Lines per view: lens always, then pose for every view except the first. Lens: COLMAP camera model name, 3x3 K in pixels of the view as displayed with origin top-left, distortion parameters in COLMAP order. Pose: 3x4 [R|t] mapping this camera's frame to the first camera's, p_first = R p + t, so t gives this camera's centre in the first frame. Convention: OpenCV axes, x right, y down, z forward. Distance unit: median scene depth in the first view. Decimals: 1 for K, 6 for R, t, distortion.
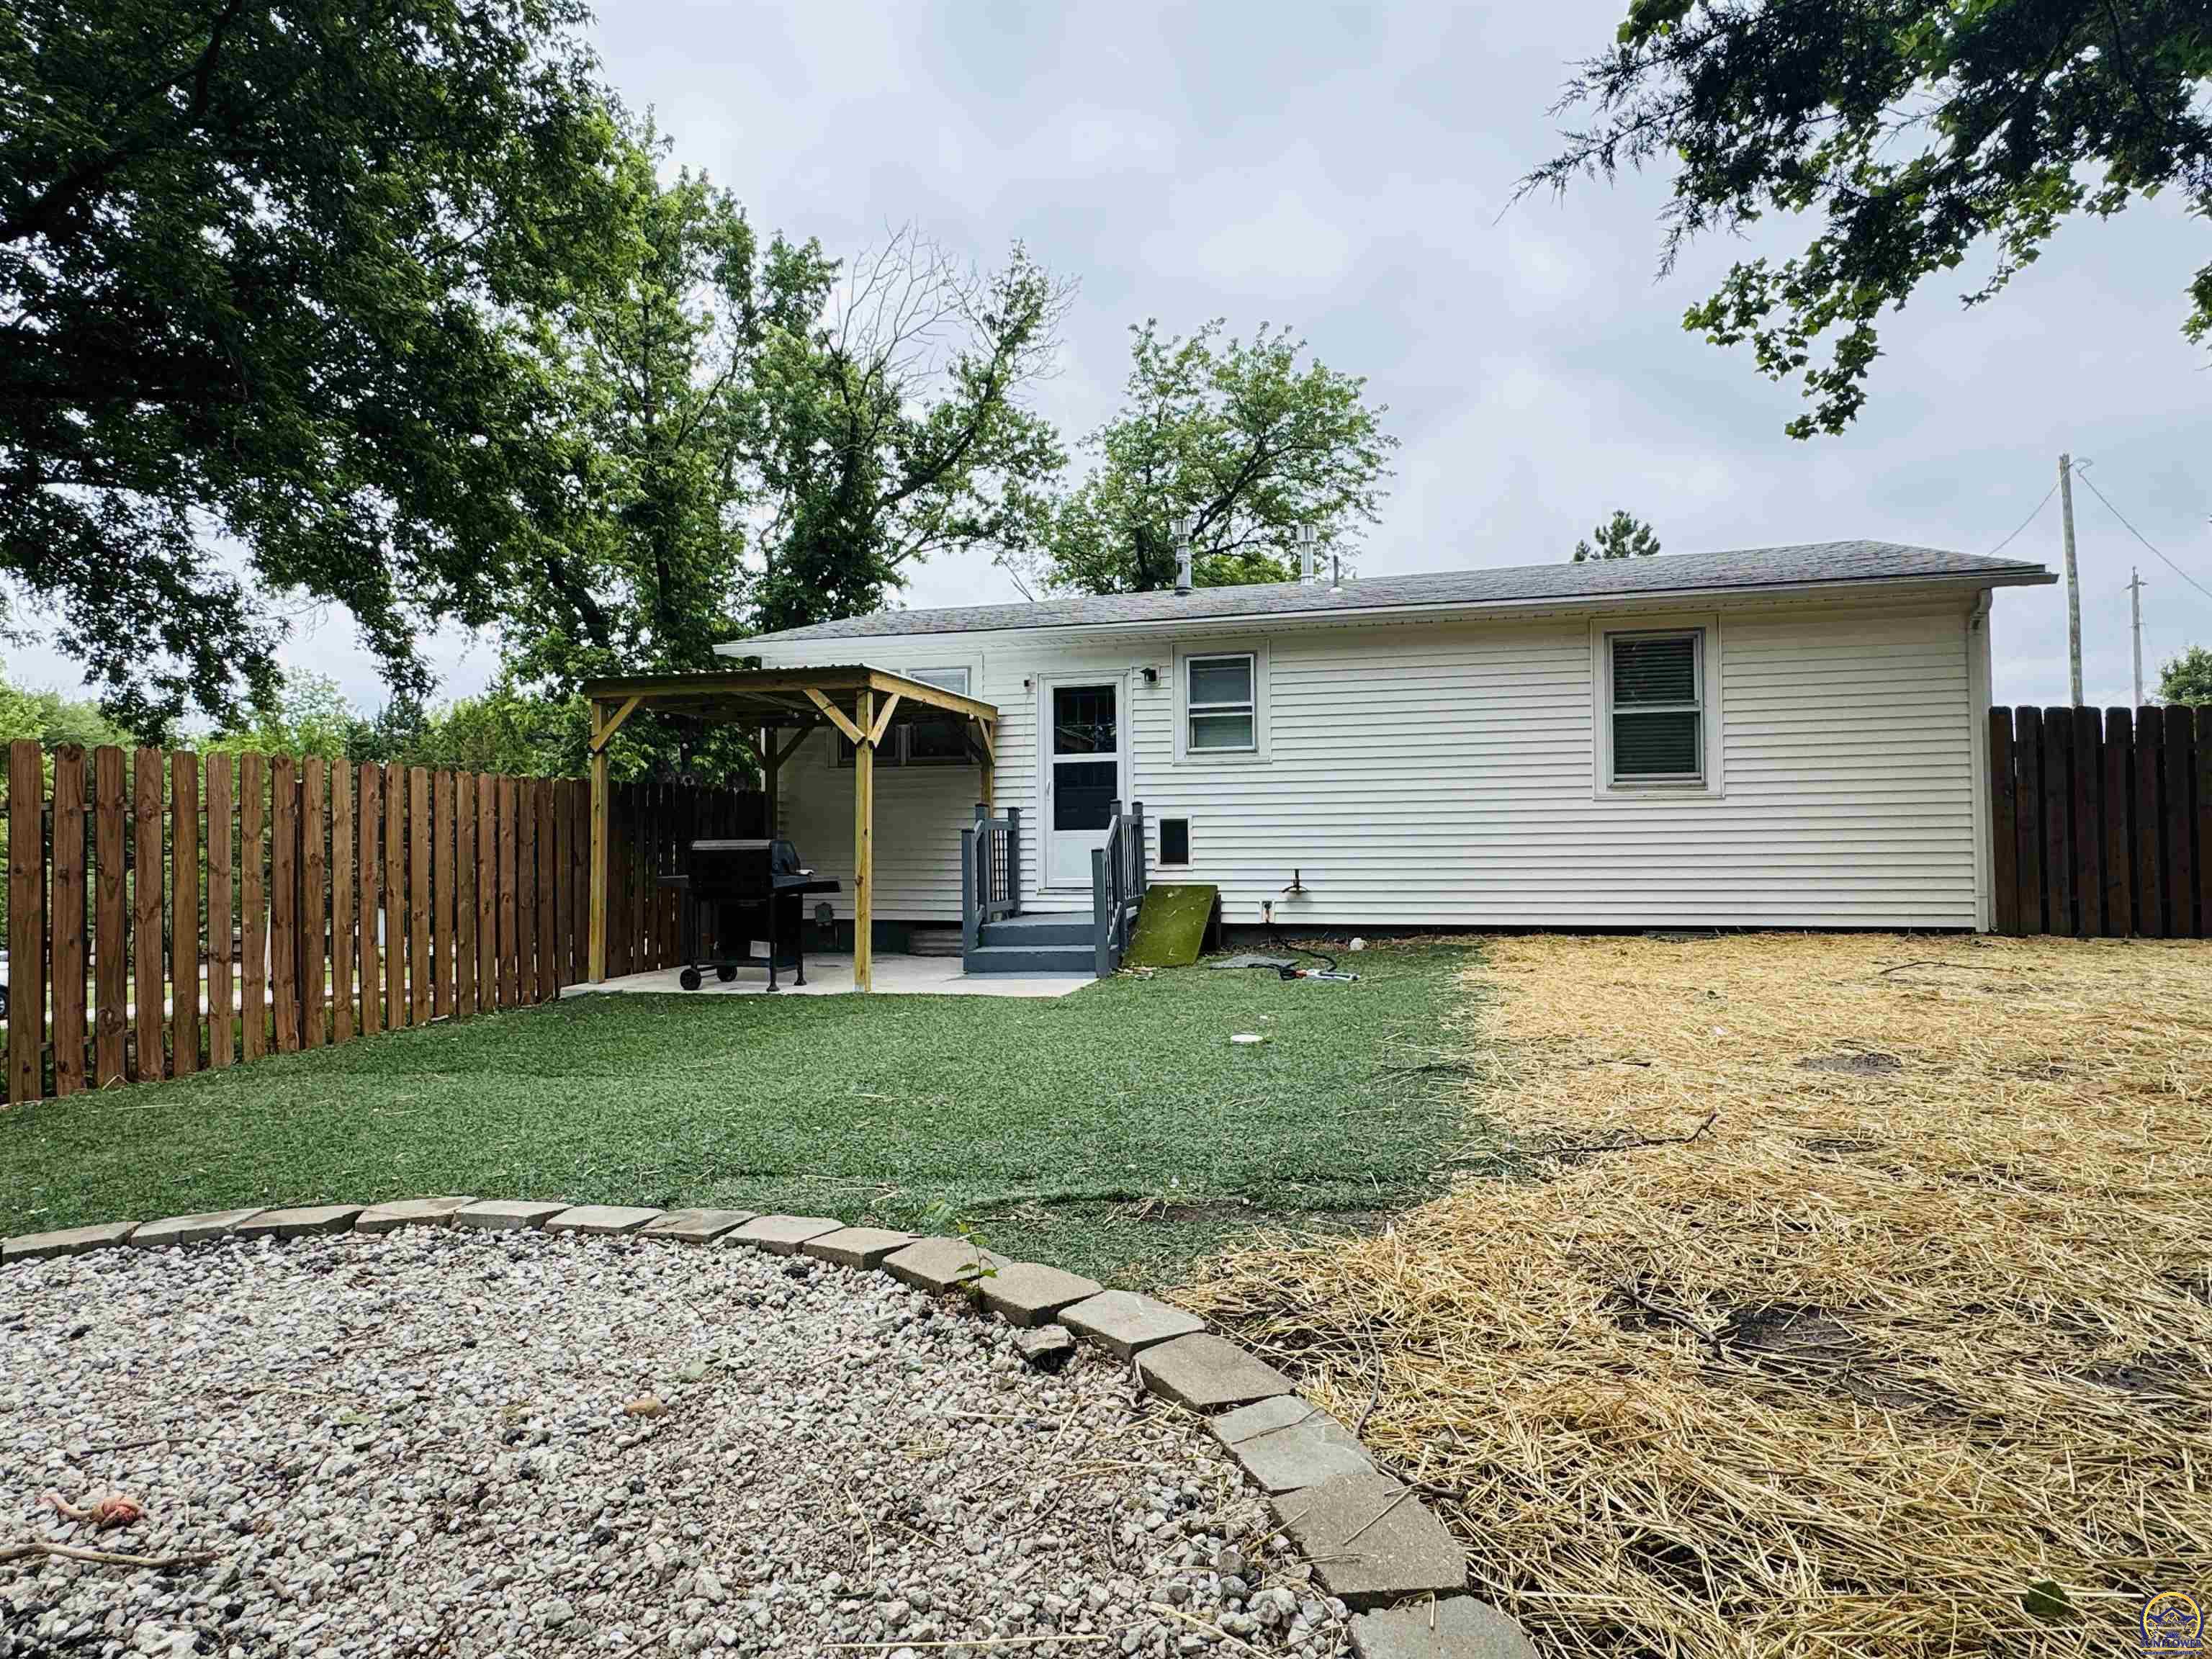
lens RADIAL K [[1223.3, 0, 1120.5], [0, 1223.3, 825.3], [0, 0, 1]] dist [-0.004579, -0.000691]
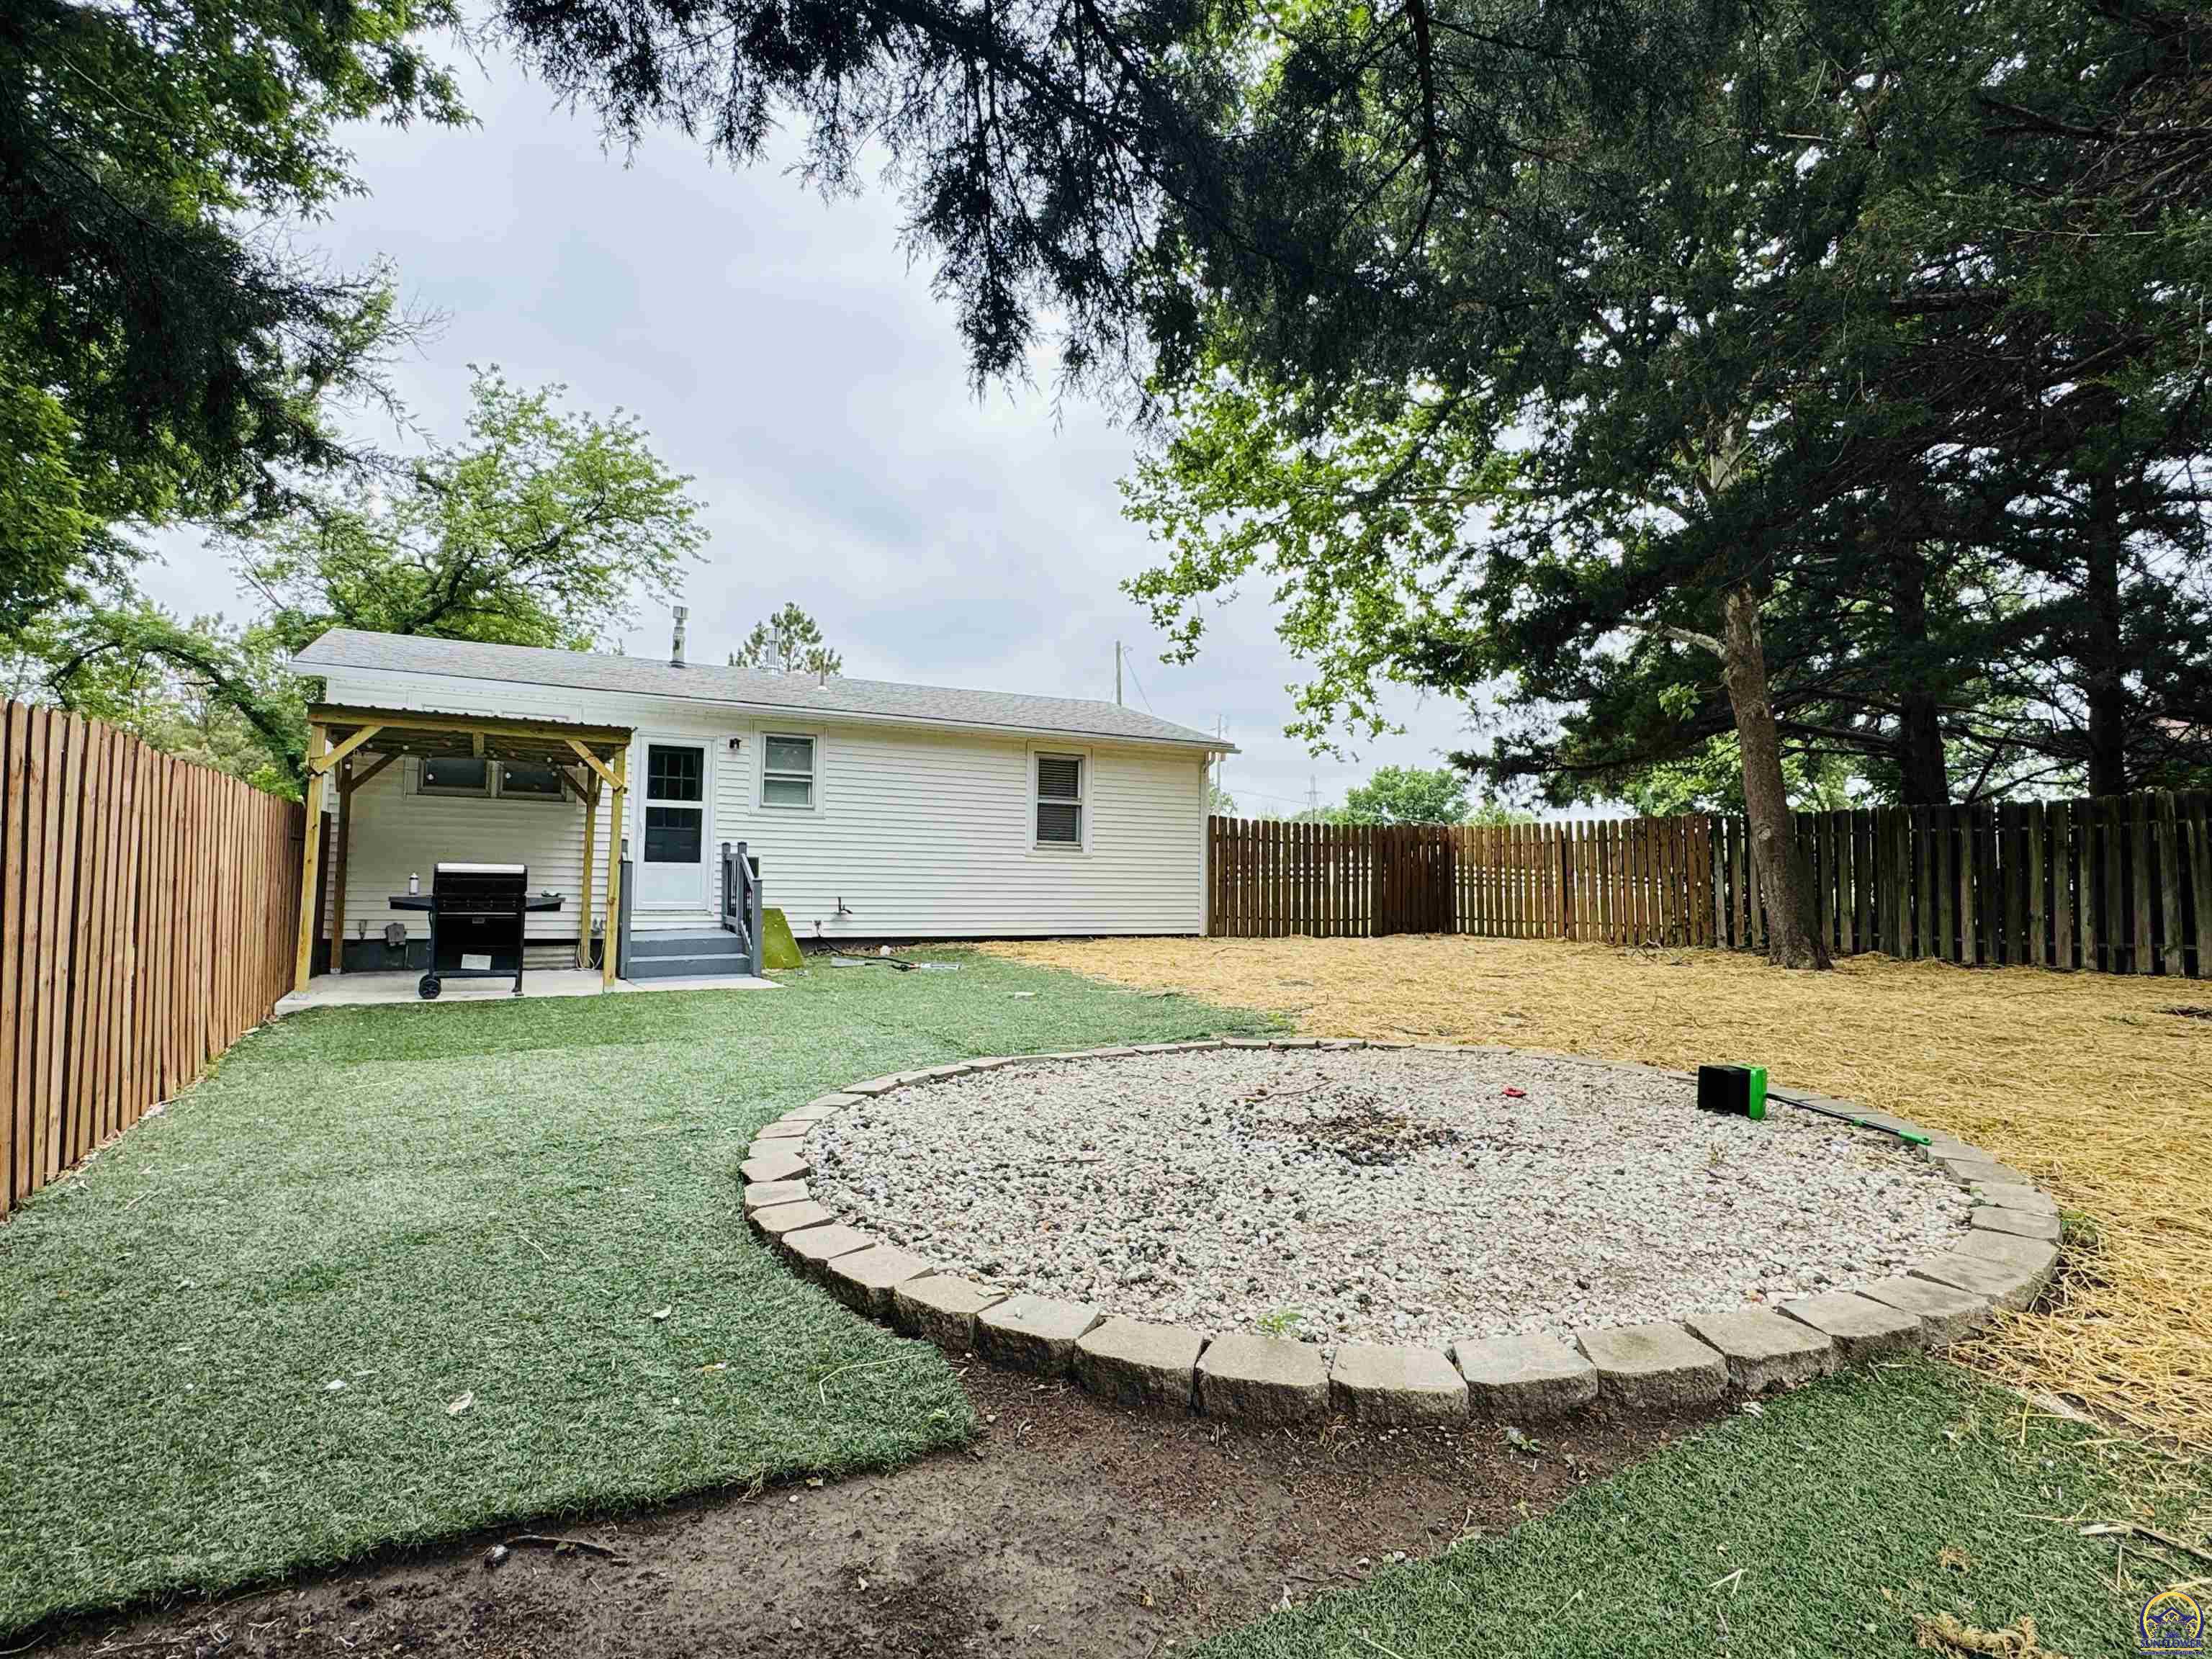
lens RADIAL K [[1178.1, 0, 1109.6], [0, 1178.1, 831.2], [0, 0, 1]] dist [-0.003603, -0.000602]
pose [[0.712292, 0.052629, 0.699907, -0.576386], [-0.035516, 0.998610, -0.038945, 0.003214], [-0.700984, 0.002883, 0.713171, -0.156189]]
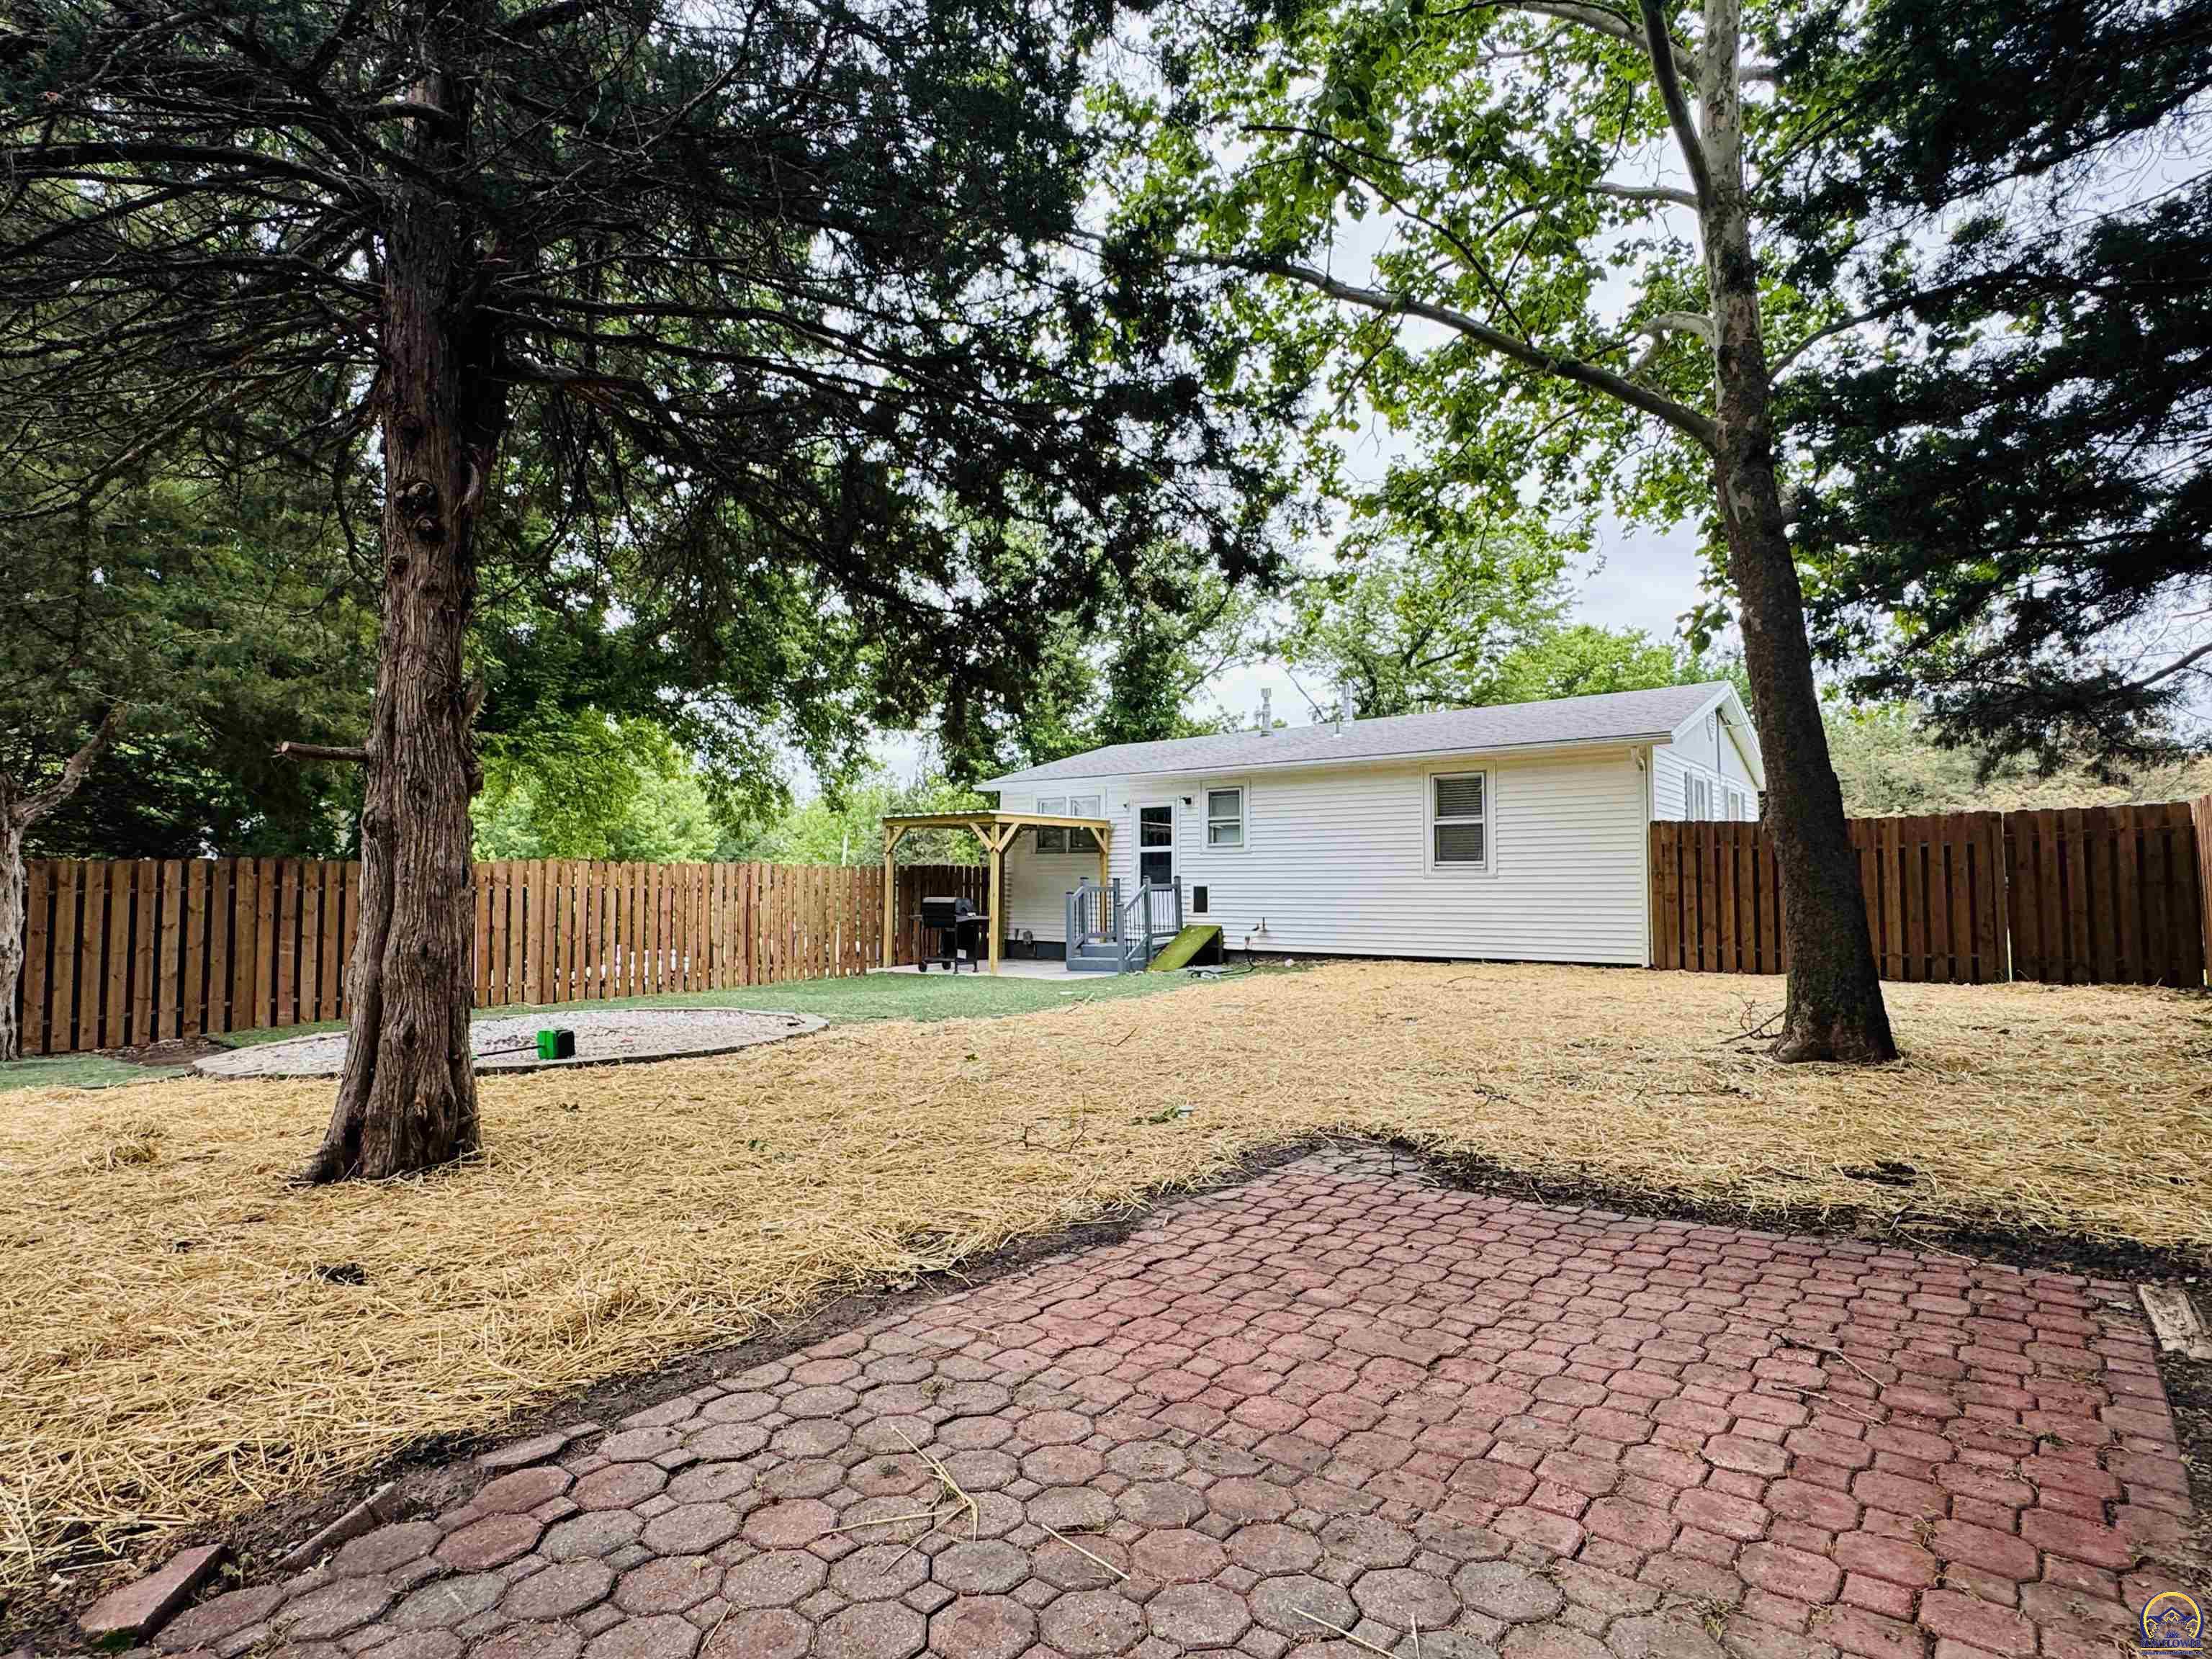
lens RADIAL K [[1178.1, 0, 1101.2], [0, 1178.1, 834.3], [0, 0, 1]] dist [-0.003603, -0.000602]
pose [[0.915962, -0.009836, -0.401143, 0.593215], [-0.000443, 0.999674, -0.025525, -0.036034], [0.401264, 0.023558, 0.915660, -0.562927]]
